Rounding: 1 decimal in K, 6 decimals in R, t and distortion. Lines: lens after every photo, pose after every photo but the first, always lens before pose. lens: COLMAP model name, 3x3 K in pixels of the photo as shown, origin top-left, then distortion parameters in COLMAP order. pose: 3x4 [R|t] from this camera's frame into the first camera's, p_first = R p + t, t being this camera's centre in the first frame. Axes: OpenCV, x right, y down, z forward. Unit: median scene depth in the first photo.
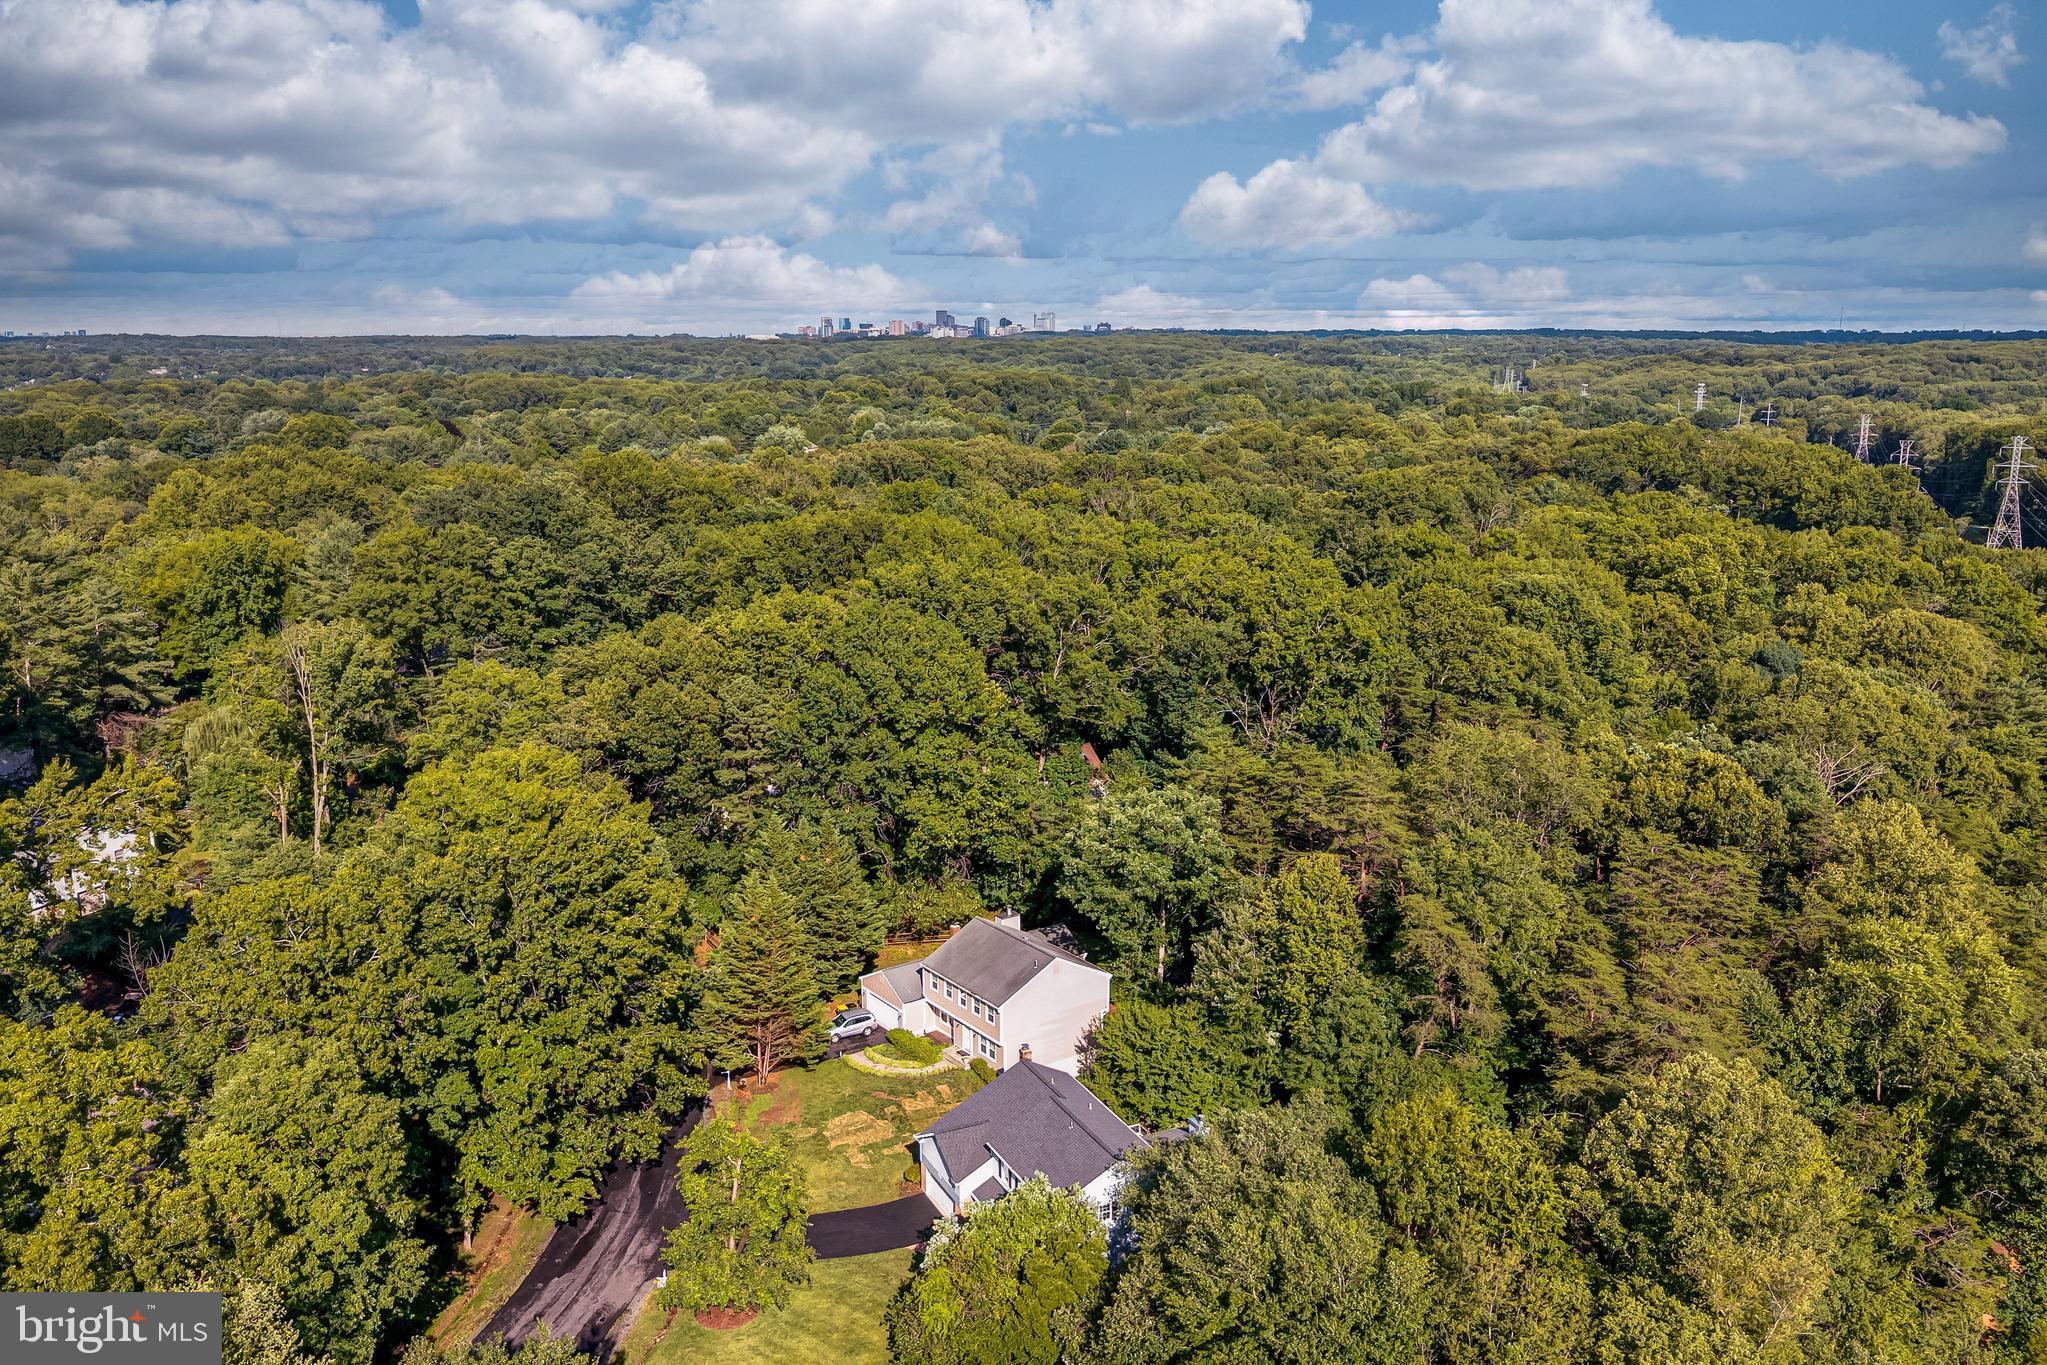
lens RADIAL K [[1717.2, 0, 1024.6], [0, 1717.2, 733.4], [0, 0, 1]] dist [0.114971, -0.252404]
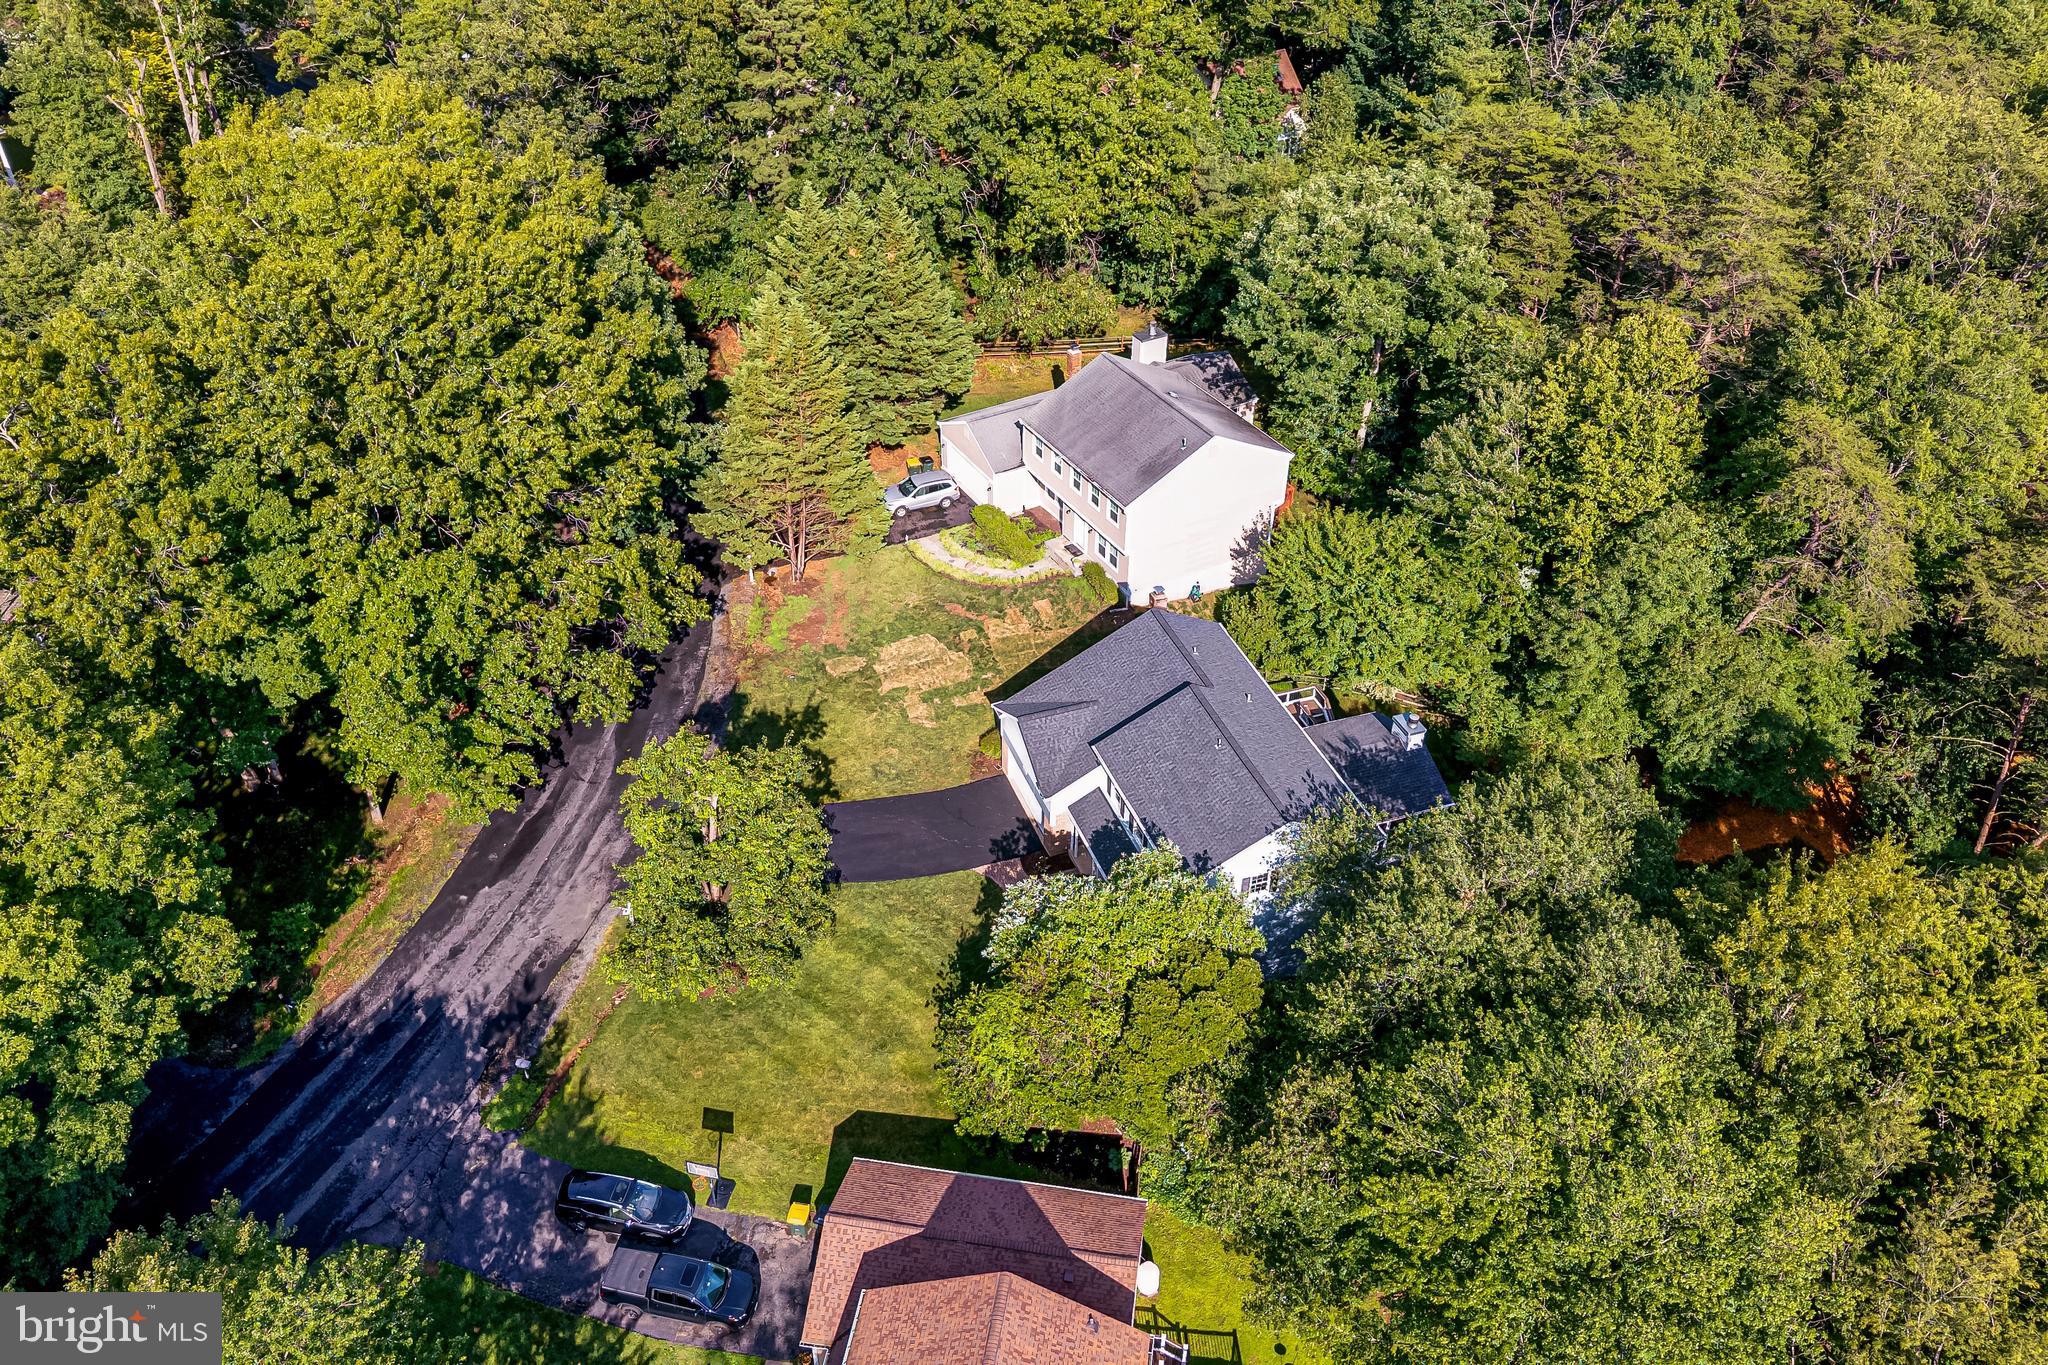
lens RADIAL K [[1718.1, 0, 1025.1], [0, 1718.1, 733.5], [0, 0, 1]] dist [0.114971, -0.252404]
pose [[0.995480, 0.065444, -0.068819, -0.001579], [-0.031831, 0.912665, 0.407467, -0.036231], [0.089474, -0.403435, 0.910623, 0.314127]]
